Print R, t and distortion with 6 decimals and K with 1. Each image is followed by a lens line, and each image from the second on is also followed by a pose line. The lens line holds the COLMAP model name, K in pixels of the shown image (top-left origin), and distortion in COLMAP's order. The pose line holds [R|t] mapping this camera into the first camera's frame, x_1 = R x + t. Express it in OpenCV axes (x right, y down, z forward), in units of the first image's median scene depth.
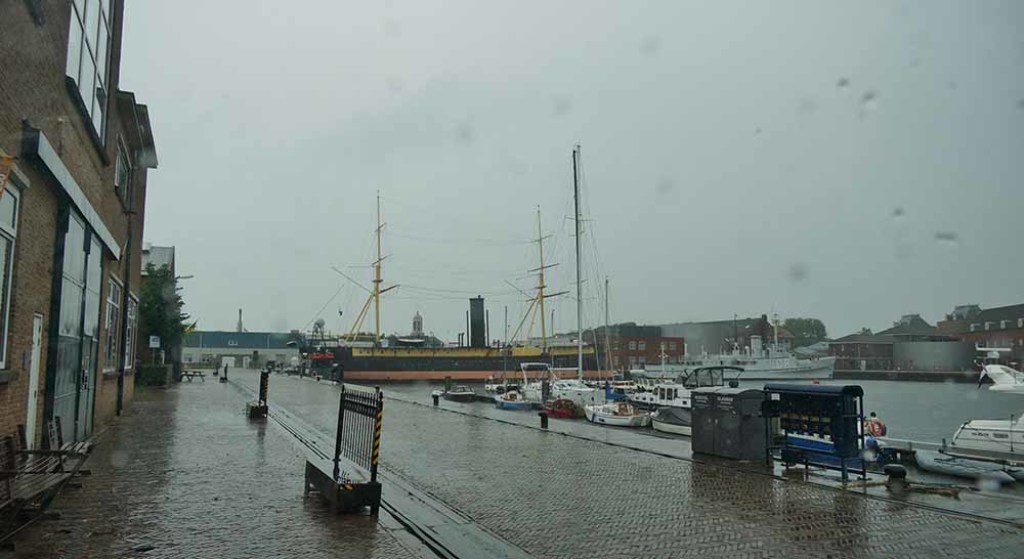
lens RADIAL K [[686.0, 0, 509.9], [0, 686.0, 278.8], [0, 0, 1]] dist [-0.016227, 0.000869]
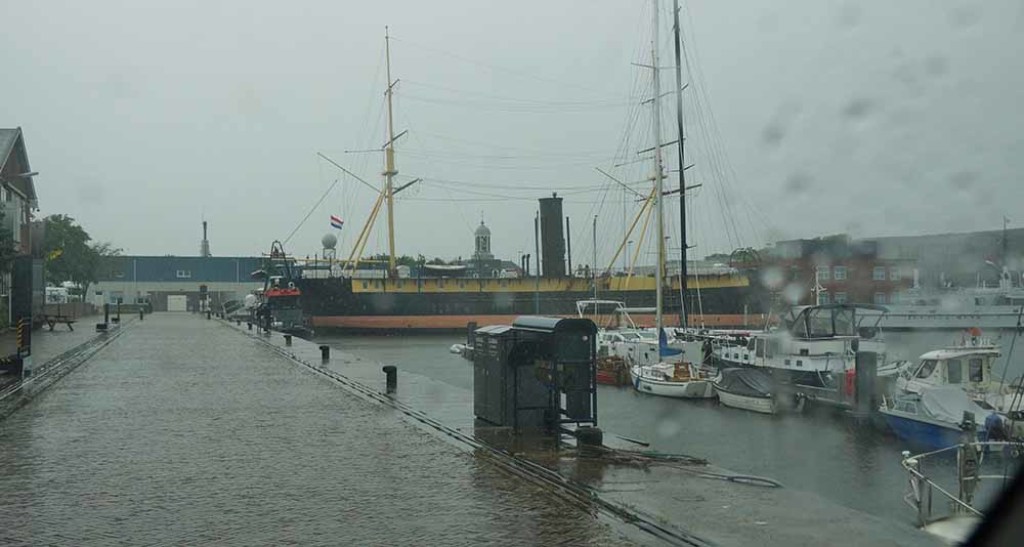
lens RADIAL K [[1132.2, 0, 511.5], [0, 1132.2, 242.2], [0, 0, 1]] dist [0.078855, 0.000000]
pose [[0.990734, -0.011164, -0.135358, 0.136977], [0.020283, 0.997602, 0.066180, -0.000351], [0.134294, -0.068312, 0.988584, -0.038926]]
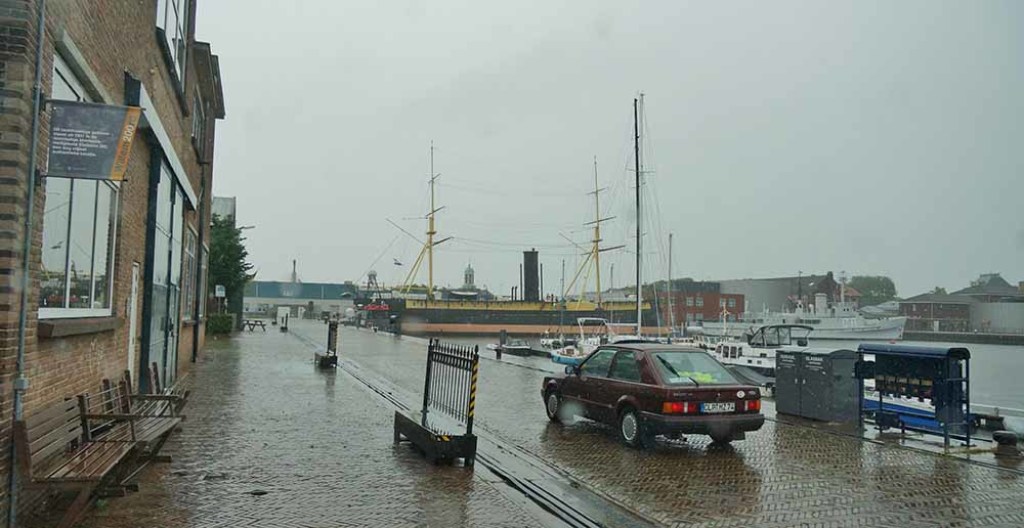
lens RADIAL K [[699.0, 0, 511.6], [0, 699.0, 261.9], [0, 0, 1]] dist [-0.017722, -0.000890]
pose [[0.997426, 0.011415, -0.070787, -0.011544], [-0.008329, 0.999008, 0.043742, -0.000061], [0.071216, -0.043040, 0.996532, -0.000289]]
